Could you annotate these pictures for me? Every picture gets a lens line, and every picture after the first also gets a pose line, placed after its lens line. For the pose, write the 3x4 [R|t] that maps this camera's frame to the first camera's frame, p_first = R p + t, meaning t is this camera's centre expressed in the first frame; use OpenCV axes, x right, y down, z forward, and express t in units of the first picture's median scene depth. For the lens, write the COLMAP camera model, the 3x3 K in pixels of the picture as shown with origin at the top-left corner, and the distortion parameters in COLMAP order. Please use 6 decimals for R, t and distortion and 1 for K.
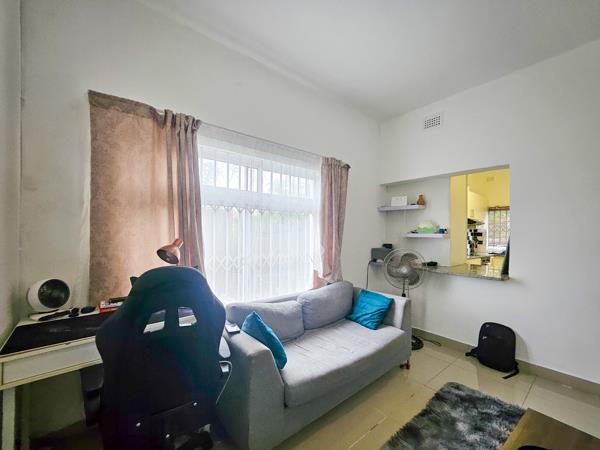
lens RADIAL K [[244.7, 0, 305.1], [0, 244.7, 232.5], [0, 0, 1]] dist [-0.000749, -0.000197]
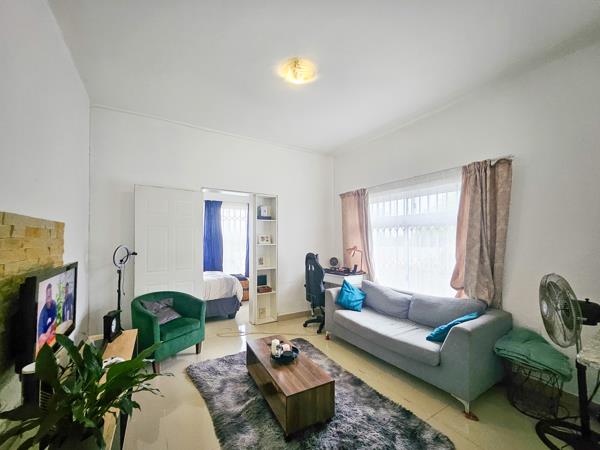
lens RADIAL K [[244.7, 0, 305.1], [0, 244.7, 232.5], [0, 0, 1]] dist [-0.000749, -0.000197]
pose [[-0.117359, -0.029703, -0.992645, 1.156907], [-0.001887, 0.999557, -0.029687, -0.017242], [0.993088, -0.001611, -0.117363, 0.512355]]
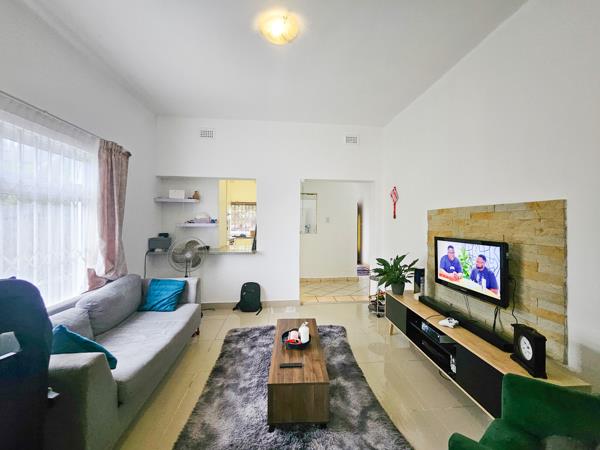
lens RADIAL K [[232.8, 0, 298.0], [0, 232.8, 221.5], [0, 0, 1]] dist [-0.000183, 0.000027]
pose [[0.567591, -0.007940, 0.823272, -0.226862], [0.000585, 0.999957, 0.009241, -0.018855], [-0.823310, -0.004763, 0.567572, -0.062834]]
